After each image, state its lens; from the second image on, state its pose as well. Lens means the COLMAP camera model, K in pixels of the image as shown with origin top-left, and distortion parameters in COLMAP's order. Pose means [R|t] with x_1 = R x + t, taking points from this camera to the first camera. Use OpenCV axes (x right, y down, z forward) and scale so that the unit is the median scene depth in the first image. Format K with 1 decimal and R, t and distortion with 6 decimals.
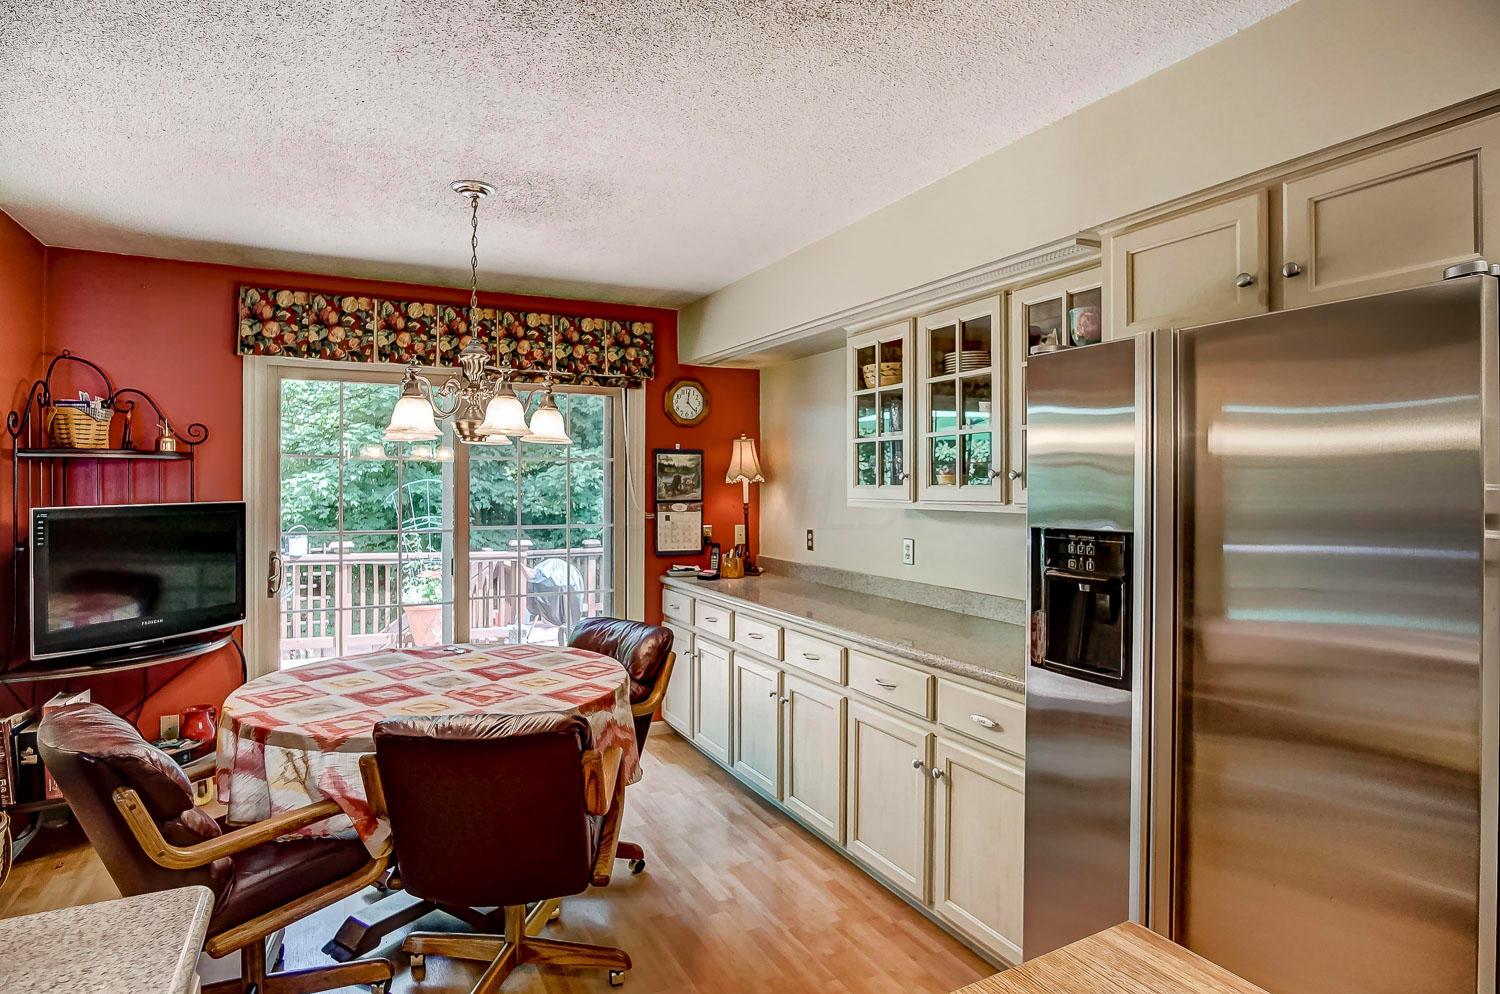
lens RADIAL K [[808.8, 0, 757.0], [0, 808.8, 486.3], [0, 0, 1]] dist [-0.021755, 0.000113]
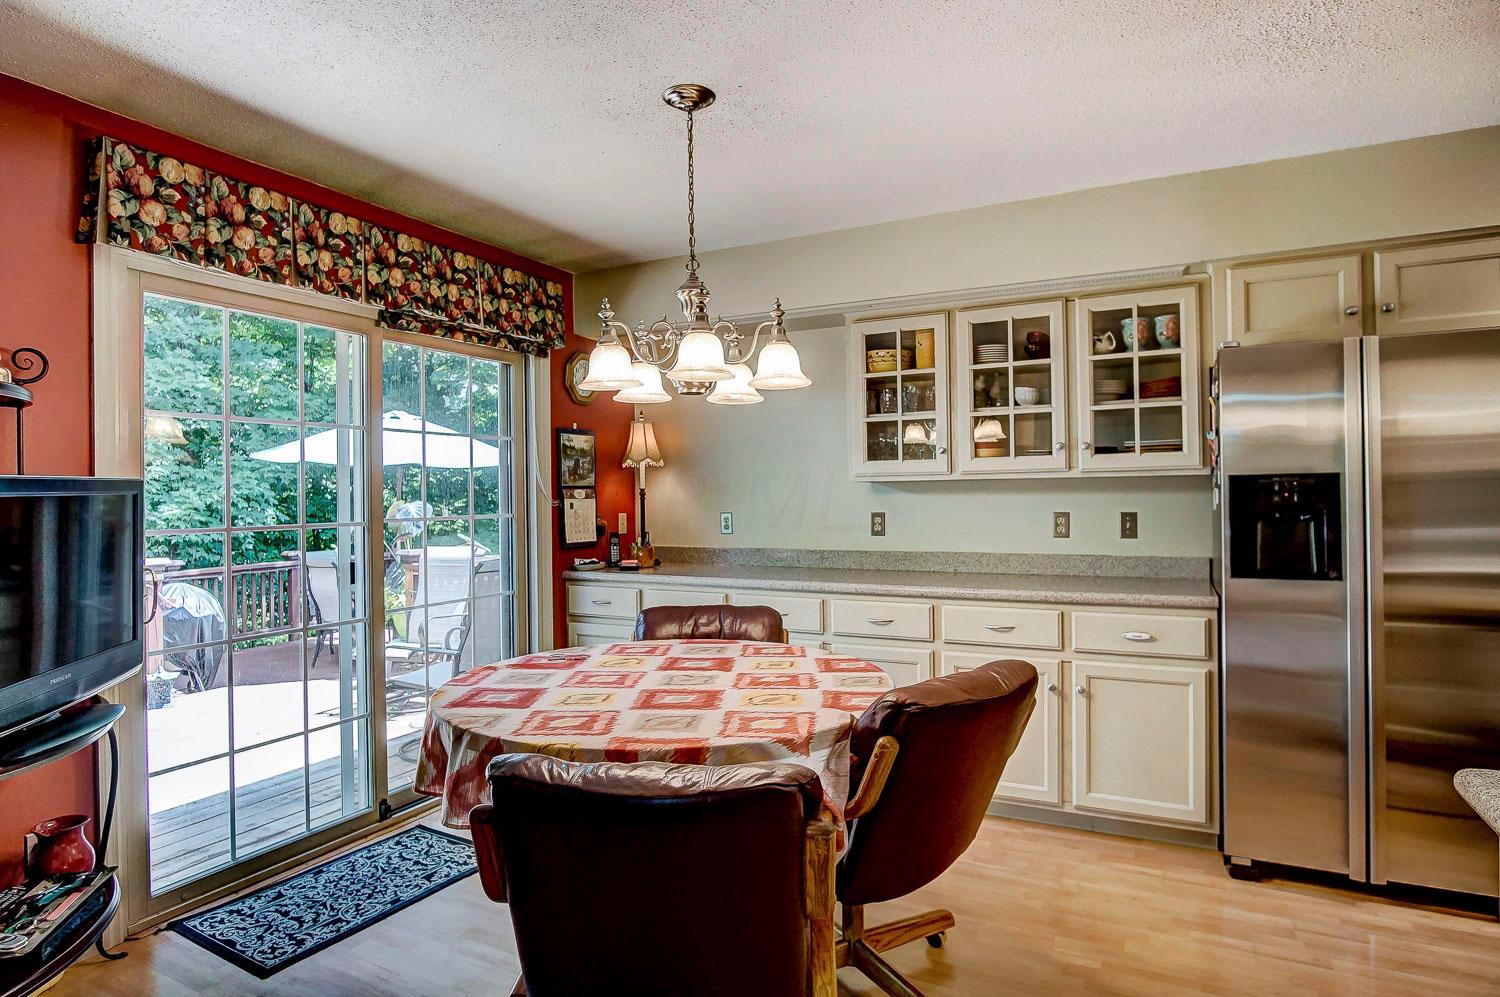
lens RADIAL K [[808.8, 0, 757.0], [0, 808.8, 487.8], [0, 0, 1]] dist [-0.021755, 0.000113]
pose [[0.812985, -0.008557, 0.582222, -0.568888], [0.015847, 0.999847, -0.007434, 0.036155], [-0.582069, 0.015270, 0.812996, 0.194591]]
